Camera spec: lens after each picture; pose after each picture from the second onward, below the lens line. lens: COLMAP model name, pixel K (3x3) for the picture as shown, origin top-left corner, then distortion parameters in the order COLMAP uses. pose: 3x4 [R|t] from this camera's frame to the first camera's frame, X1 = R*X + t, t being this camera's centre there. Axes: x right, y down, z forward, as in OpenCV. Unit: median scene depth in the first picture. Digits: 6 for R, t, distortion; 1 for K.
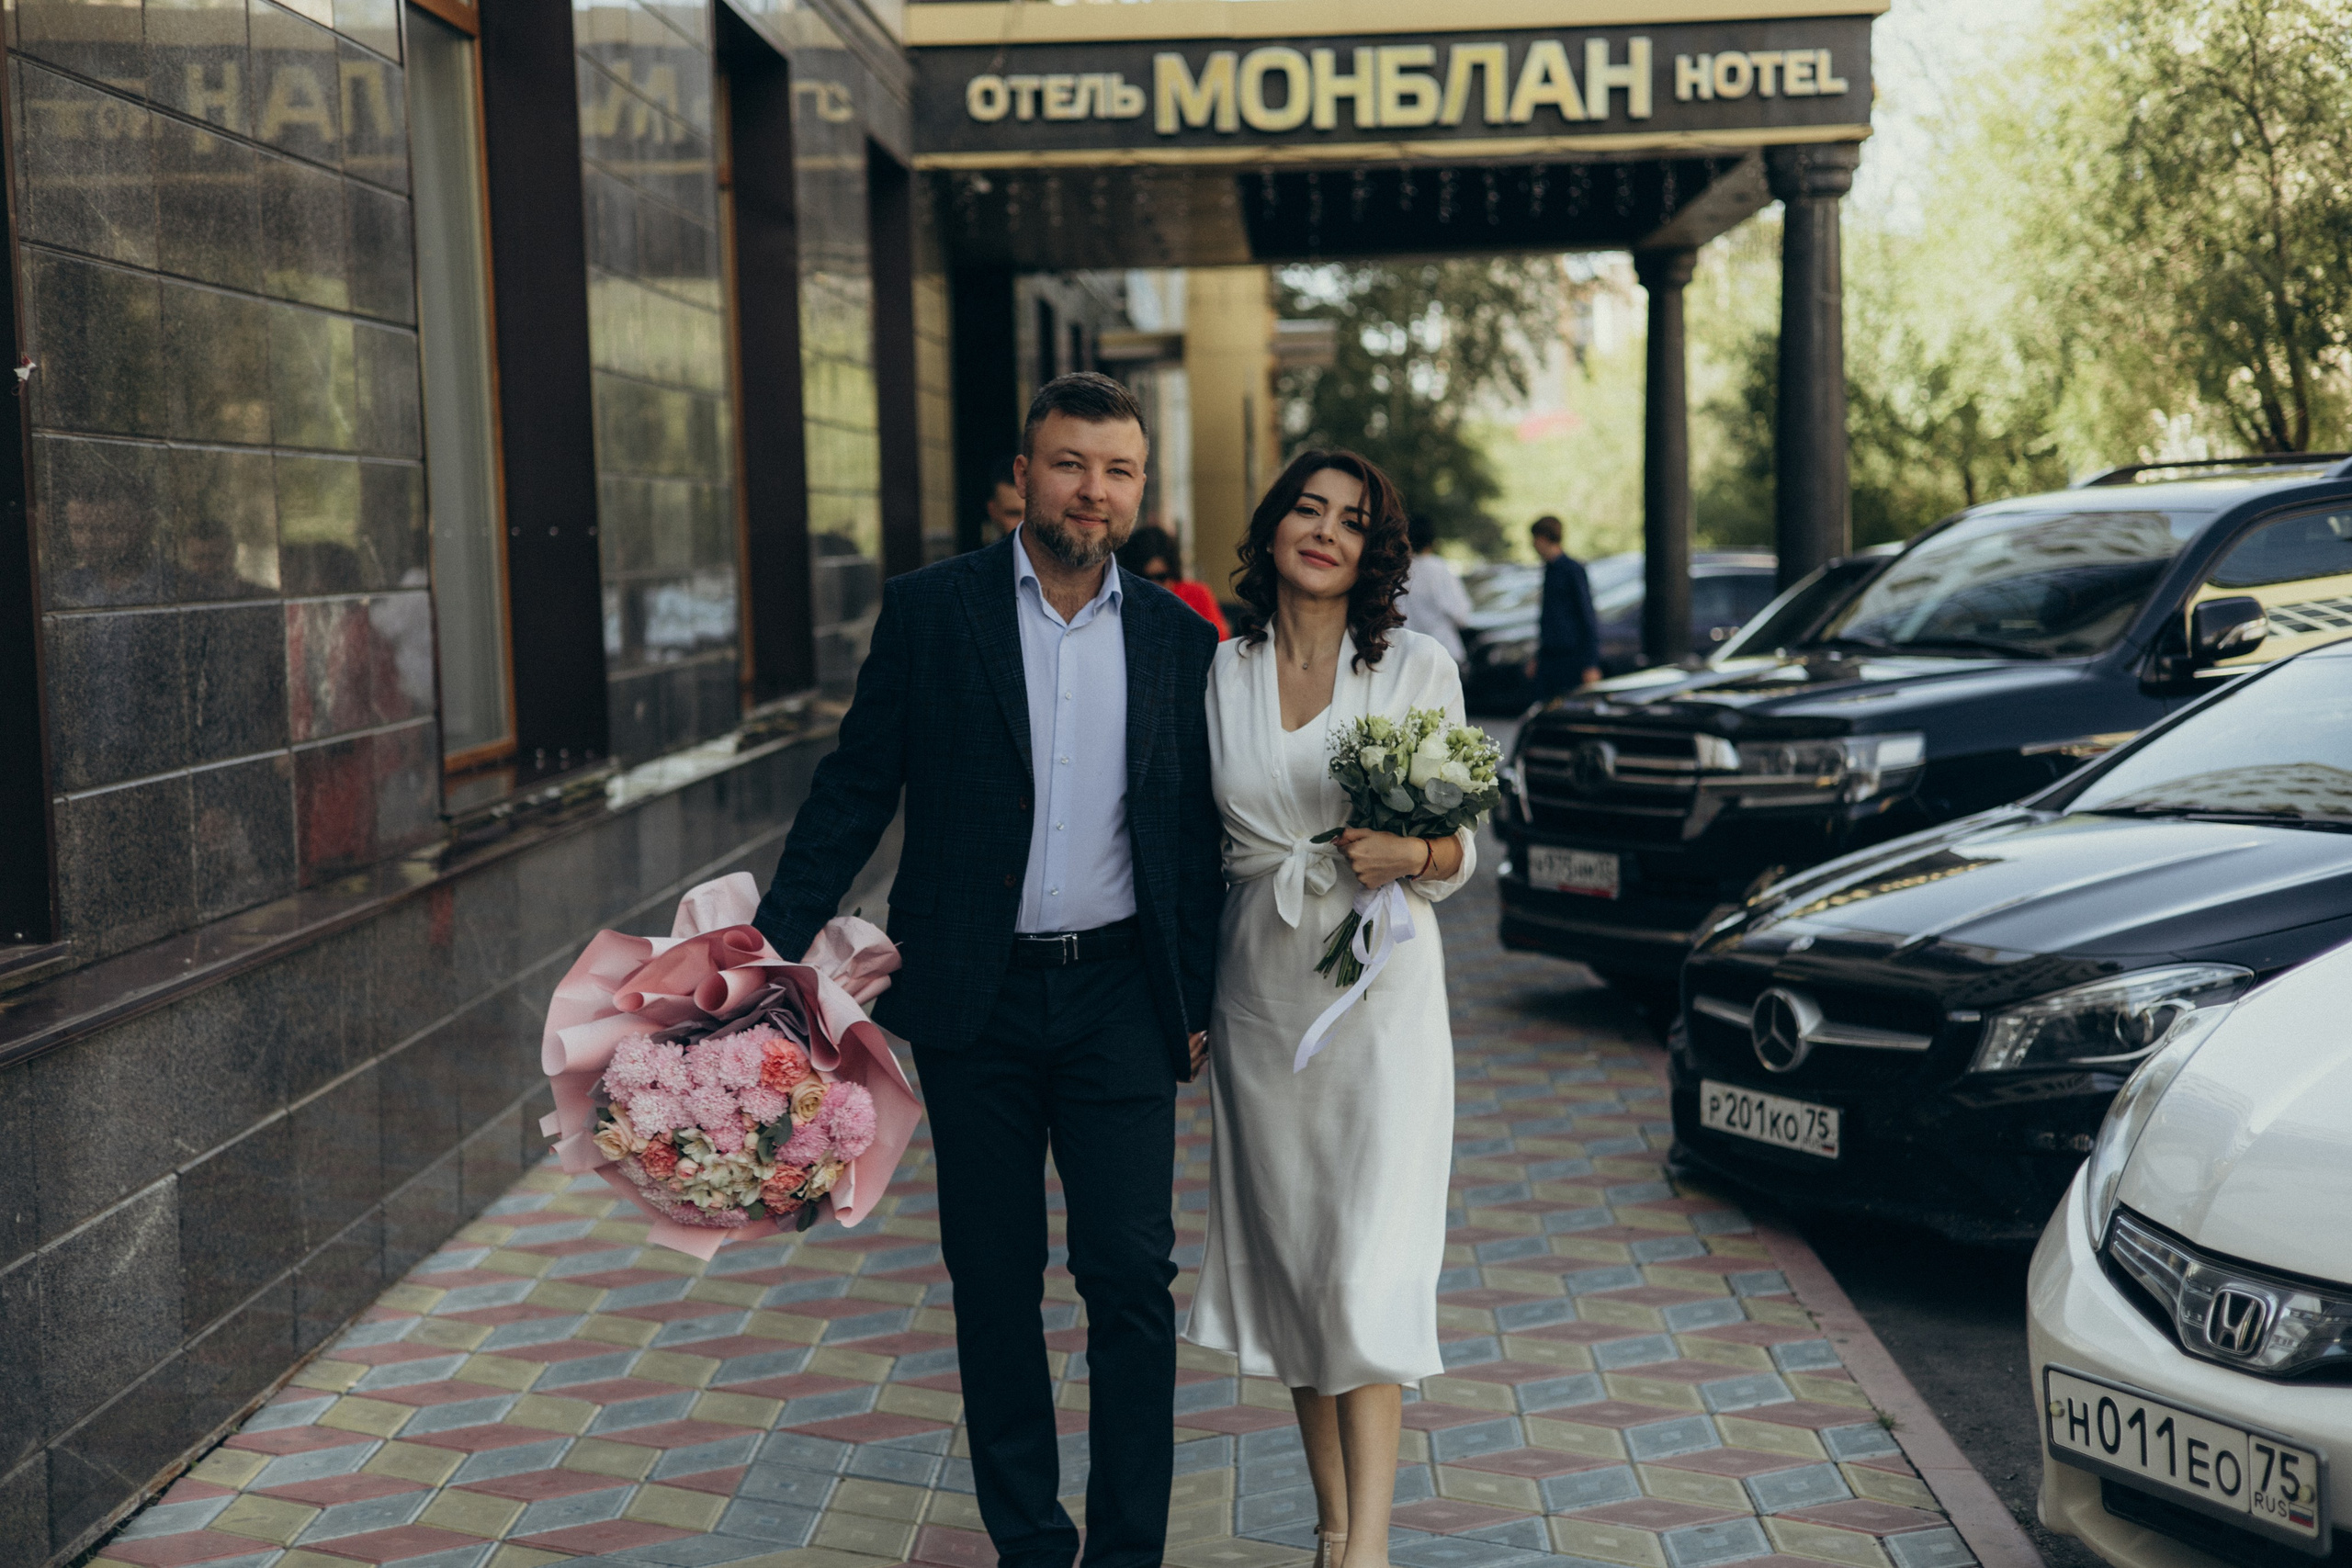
lens RADIAL K [[3423.8, 0, 1176.0], [0, 3423.8, 784.0], [0, 0, 1]] dist [0.287604, -0.643391]
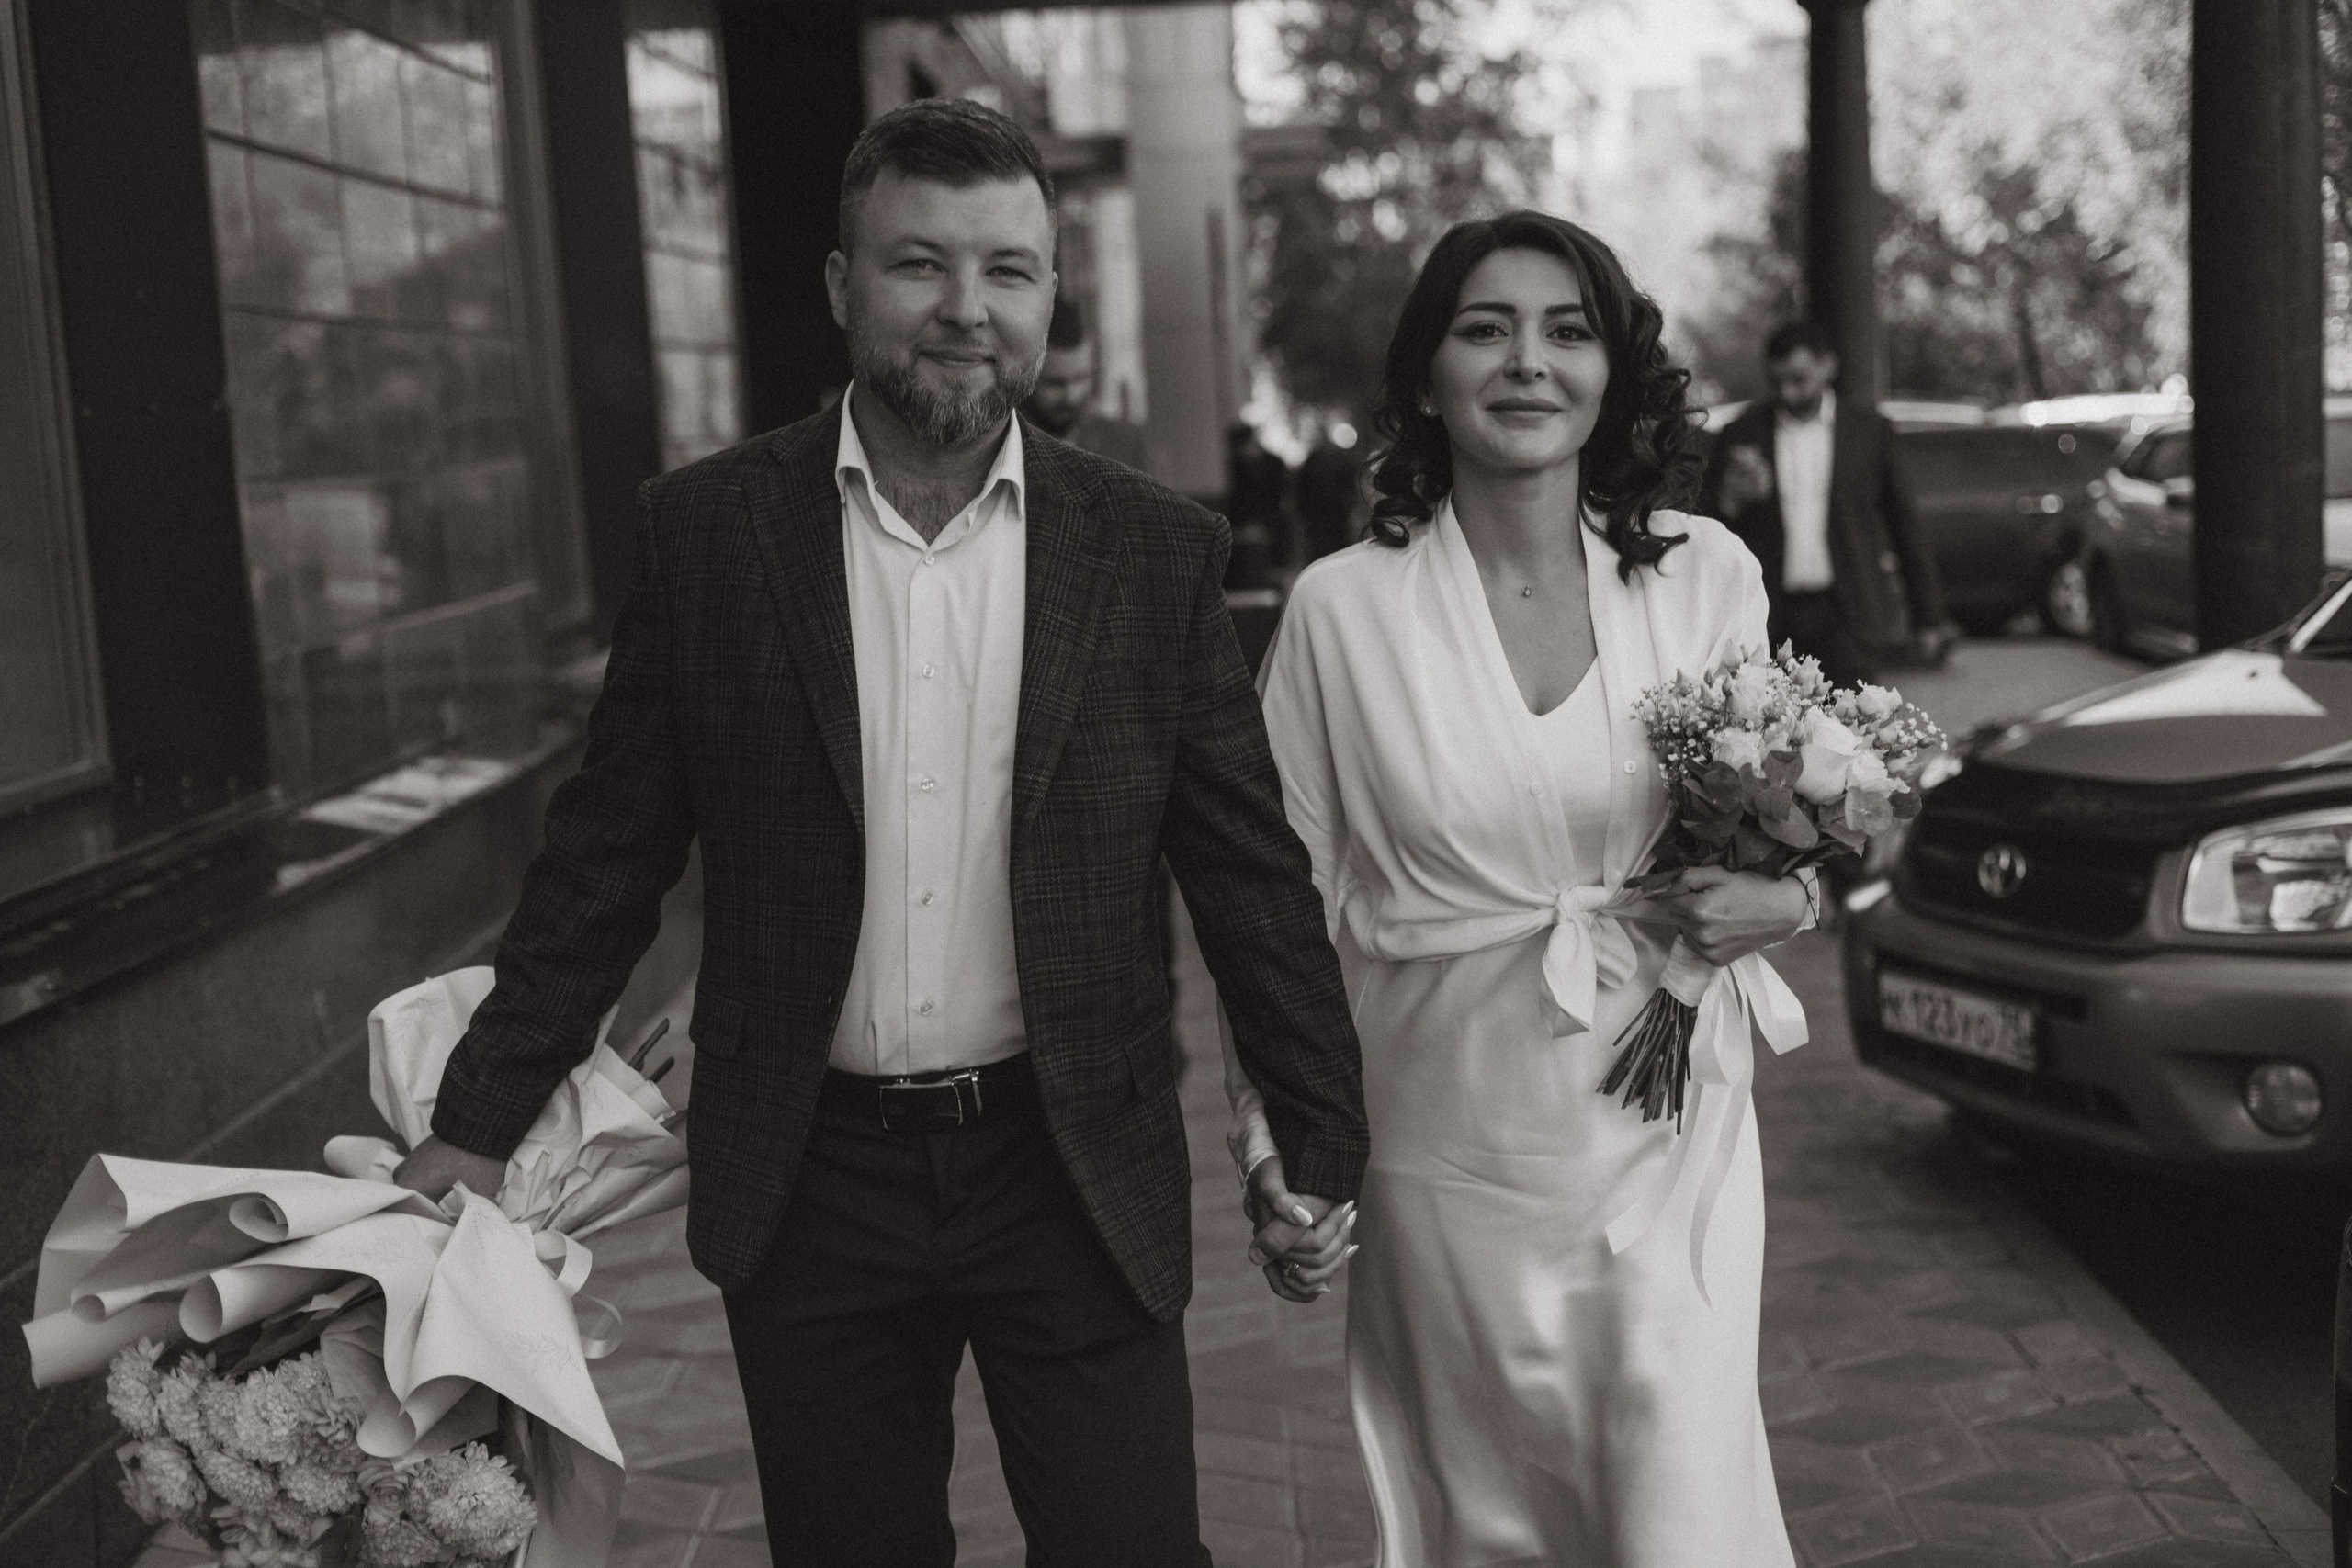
lens RADIAL K [[3423.8, 0, 1176.0], [0, 3423.8, 784.0], [0, 0, 1]] dist [0.287604, -0.643391]
pose [[0.998874, -0.046884, 0.007289, 0.003294], [0.046613, 0.998343, 0.033750, -0.025027], [-0.008859, -0.033373, 0.999404, 0.438597]]
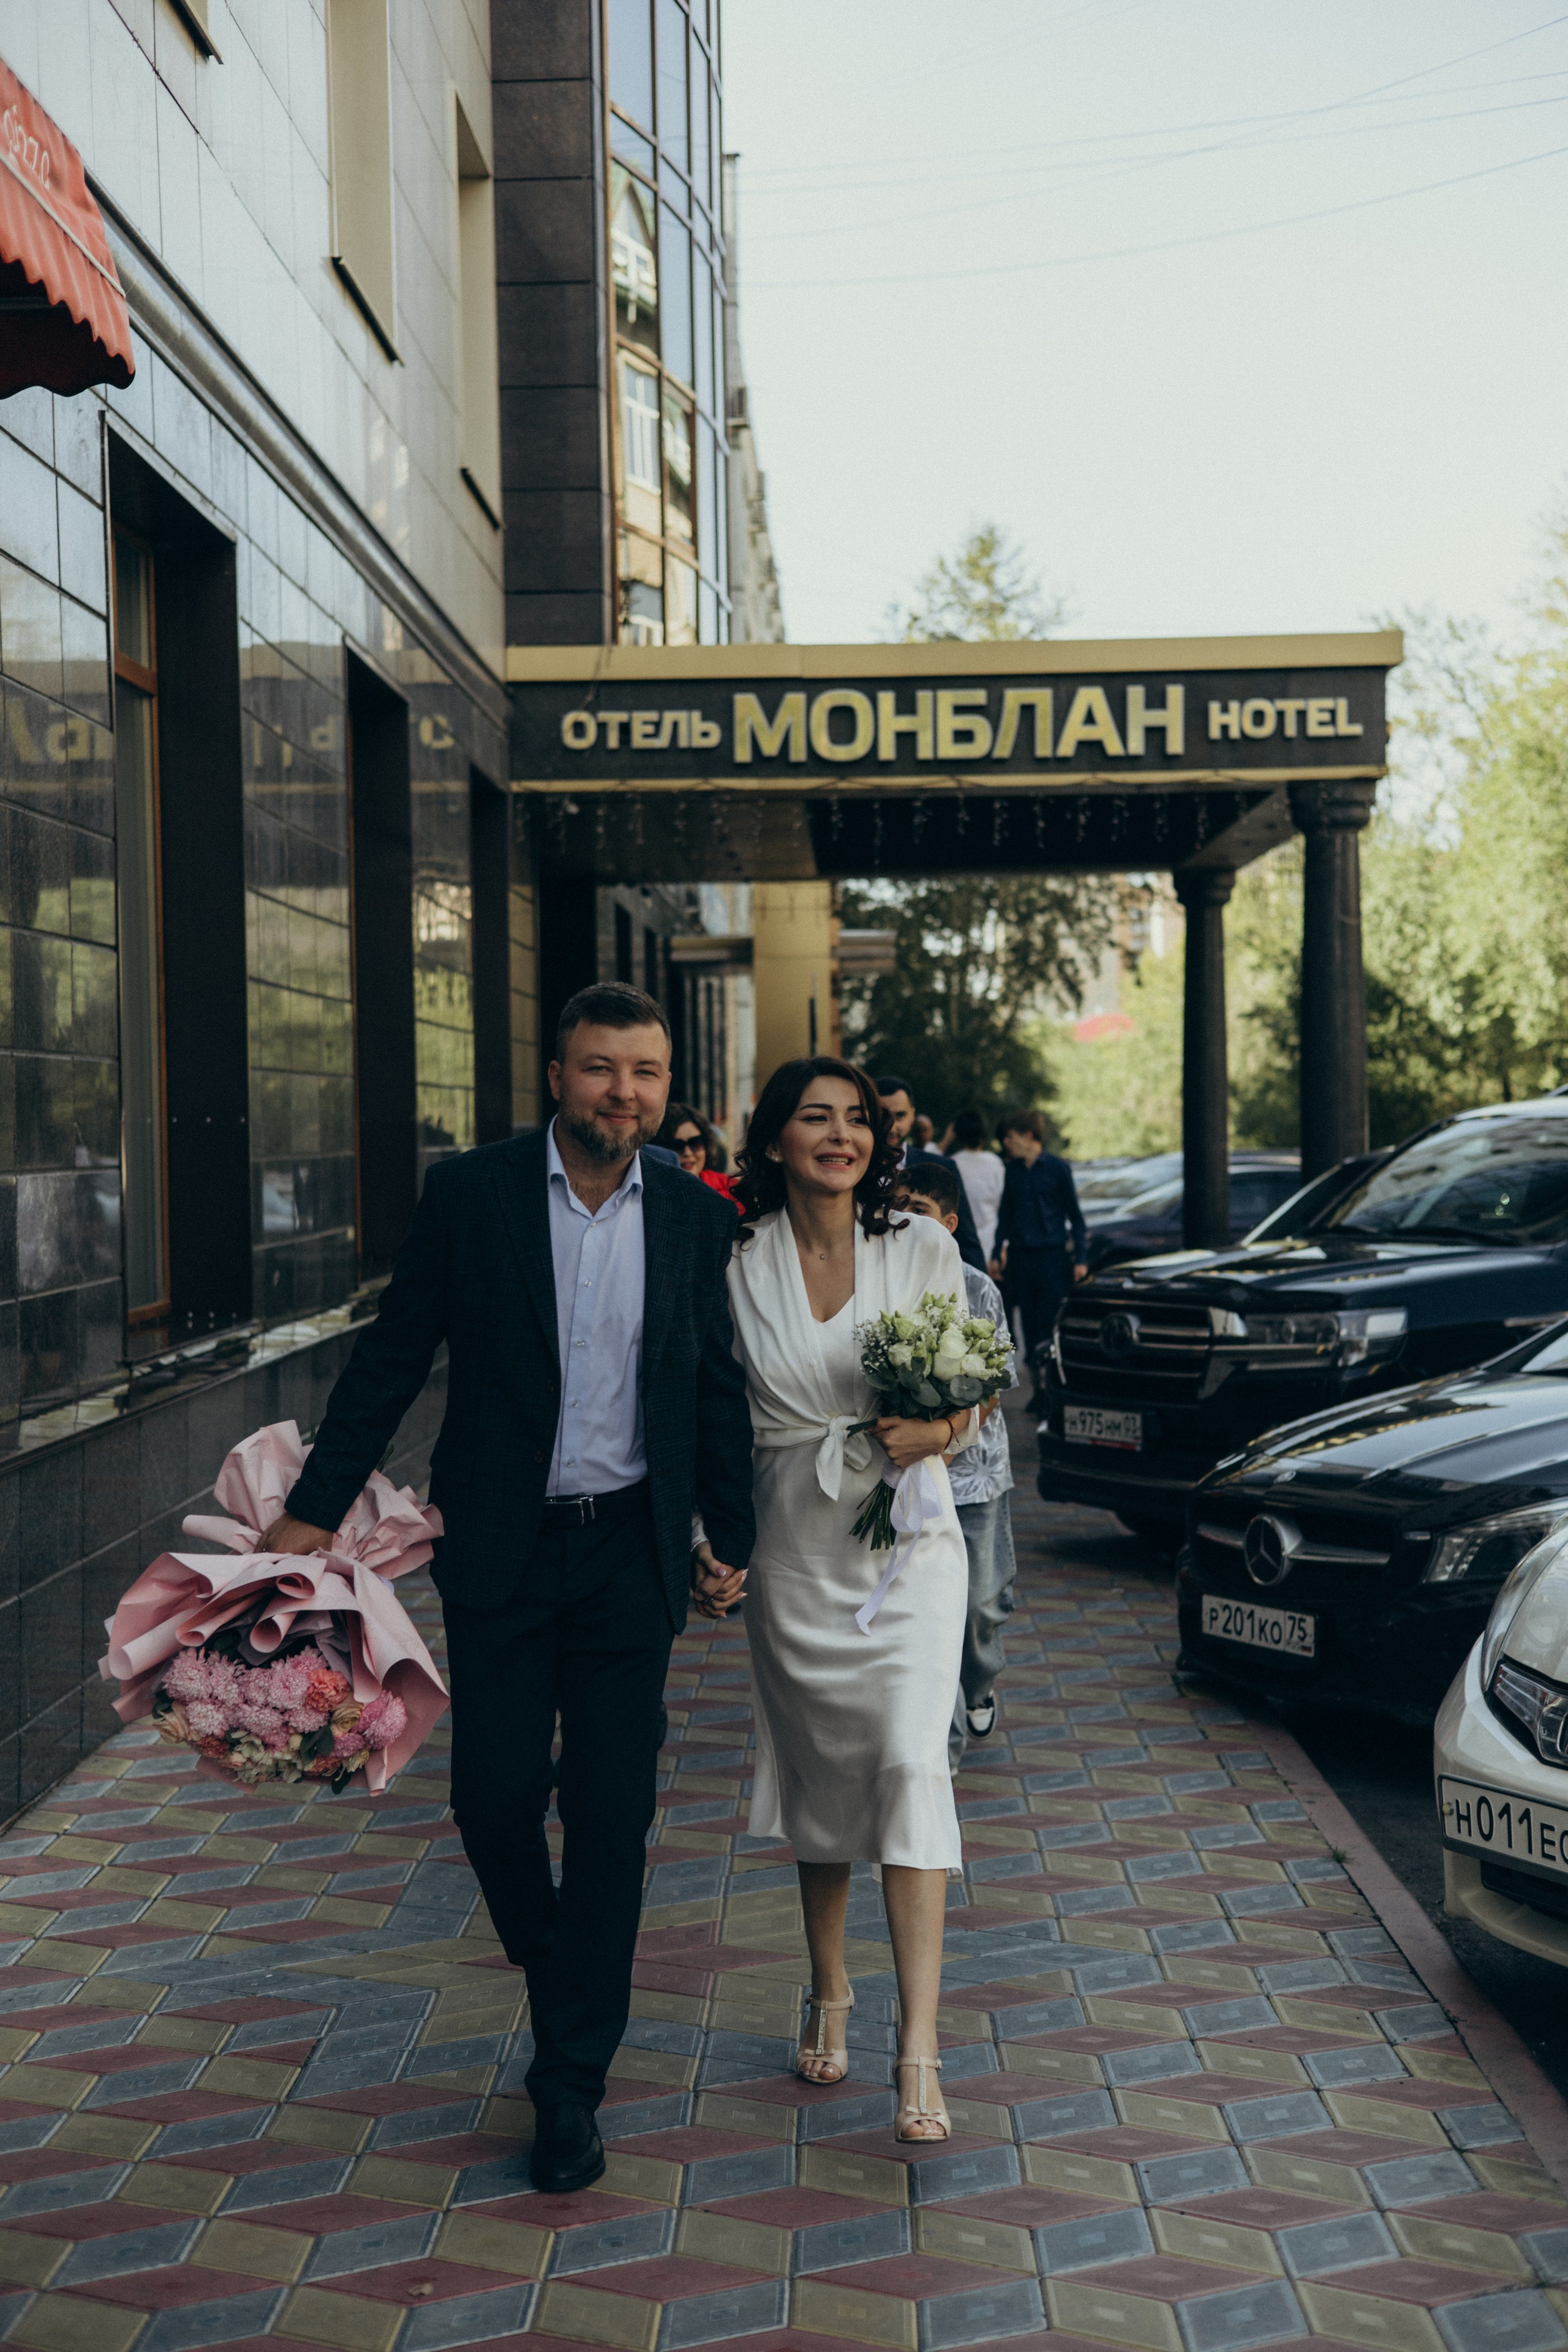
lens RADIAL K [[3390.0, 0, 652.4], [0, 3390.0, 1212.6], [0, 0, 1]] dist [0.100699, -0.000429]
pose [[0.999636, 0.011227, -0.024544, -0.003530], [-0.012391, 0.998780, -0.047807, 0.006077], [0.023977, 0.048093, 0.998555, -0.074245]]
